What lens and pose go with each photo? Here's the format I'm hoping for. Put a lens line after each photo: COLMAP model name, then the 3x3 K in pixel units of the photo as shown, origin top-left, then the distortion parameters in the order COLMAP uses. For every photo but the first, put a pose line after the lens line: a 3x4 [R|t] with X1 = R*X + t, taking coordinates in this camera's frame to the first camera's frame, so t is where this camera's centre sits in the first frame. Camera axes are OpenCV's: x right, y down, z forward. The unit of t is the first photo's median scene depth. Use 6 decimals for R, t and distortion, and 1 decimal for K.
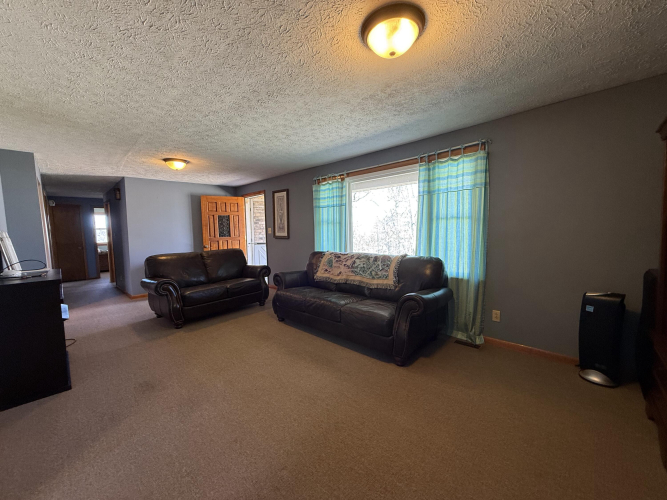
lens RADIAL K [[266.7, 0, 333.5], [0, 266.7, 250.0], [0, 0, 1]] dist [0.000174, 0.000507]
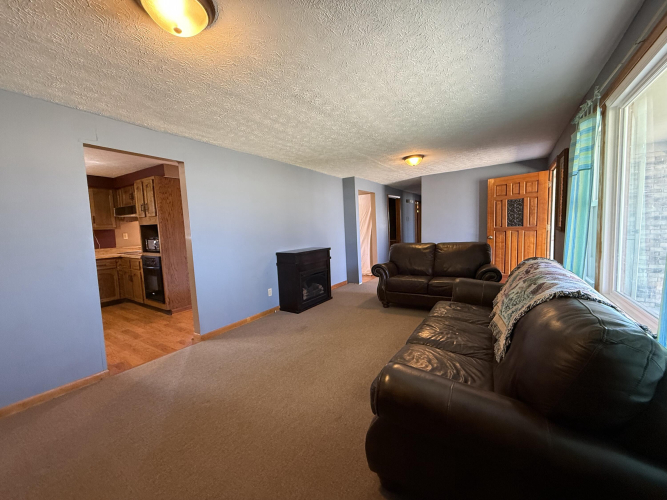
lens RADIAL K [[266.7, 0, 333.5], [0, 266.7, 250.0], [0, 0, 1]] dist [0.000174, 0.000507]
pose [[0.186124, 0.097274, -0.977699, 0.414665], [-0.038436, 0.995046, 0.091683, -0.044544], [0.981774, 0.020514, 0.188941, 0.462802]]
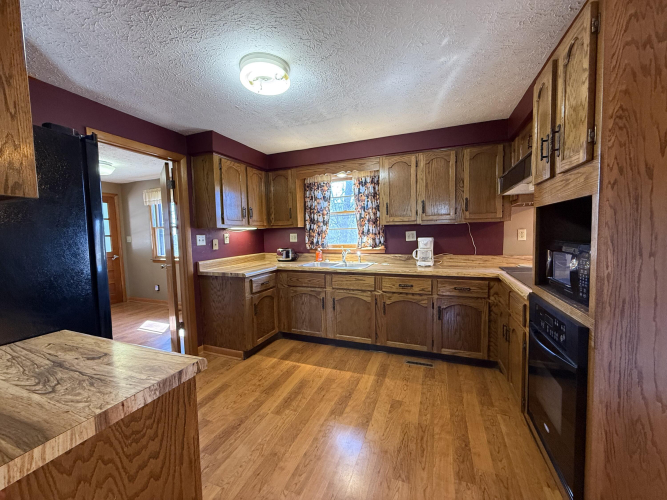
lens RADIAL K [[266.7, 0, 333.5], [0, 266.7, 250.0], [0, 0, 1]] dist [0.000174, 0.000507]
pose [[-0.924034, 0.063036, -0.377078, -0.354818], [0.013556, 0.991095, 0.132463, -0.010082], [0.382070, 0.117289, -0.916660, 0.151677]]
